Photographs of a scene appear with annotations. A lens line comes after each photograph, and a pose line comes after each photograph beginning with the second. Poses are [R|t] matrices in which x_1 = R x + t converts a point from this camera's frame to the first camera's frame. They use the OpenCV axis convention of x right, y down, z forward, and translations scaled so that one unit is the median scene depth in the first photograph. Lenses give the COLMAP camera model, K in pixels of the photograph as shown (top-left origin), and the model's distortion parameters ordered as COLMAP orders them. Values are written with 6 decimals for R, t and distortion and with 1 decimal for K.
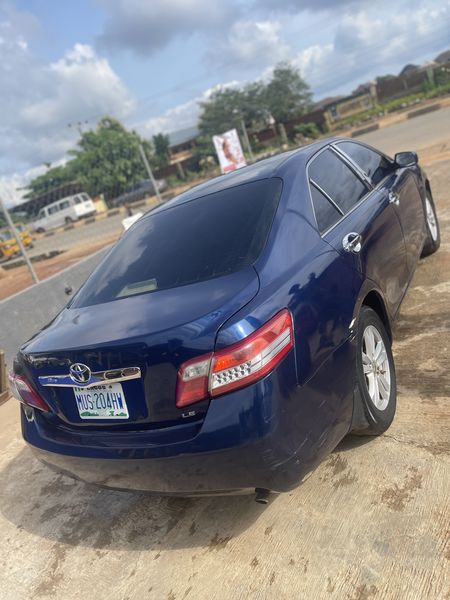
lens RADIAL K [[461.4, 0, 224.9], [0, 461.4, 304.7], [0, 0, 1]] dist [0.094601, -0.134481]
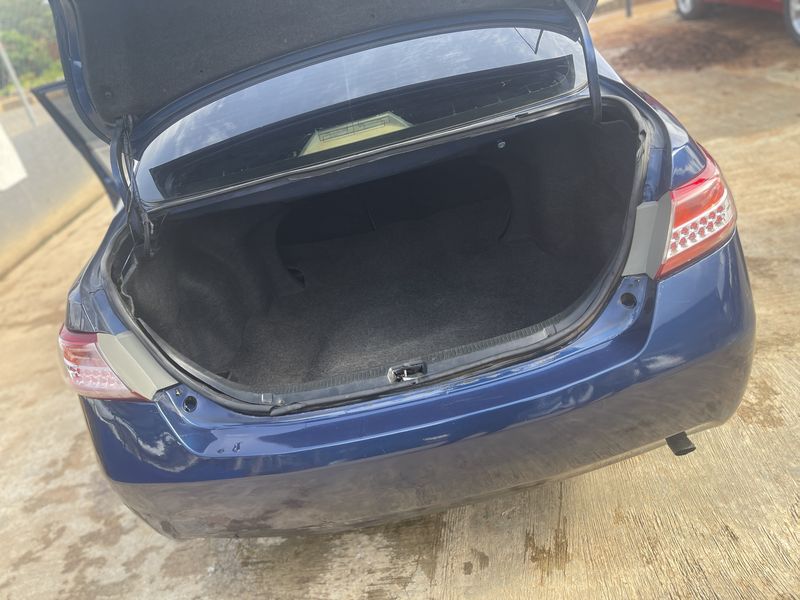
lens RADIAL K [[615.2, 0, 399.6], [0, 615.2, 290.3], [0, 0, 1]] dist [0.094601, -0.134481]
pose [[0.863917, -0.099658, 0.493677, -0.473023], [0.097464, 0.994779, 0.030257, 0.116079], [-0.494114, 0.021976, 0.869119, 0.358323]]
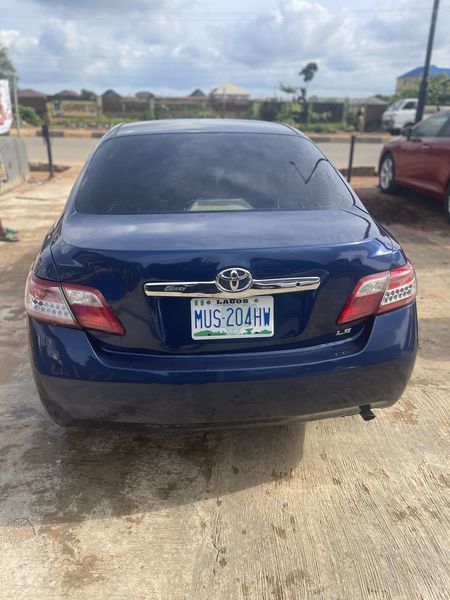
lens RADIAL K [[461.4, 0, 224.9], [0, 461.4, 304.7], [0, 0, 1]] dist [0.094601, -0.134481]
pose [[0.772070, 0.111625, 0.625658, -0.676470], [-0.097376, 0.993608, -0.057110, 0.193002], [-0.628033, -0.016831, 0.778004, 0.280581]]
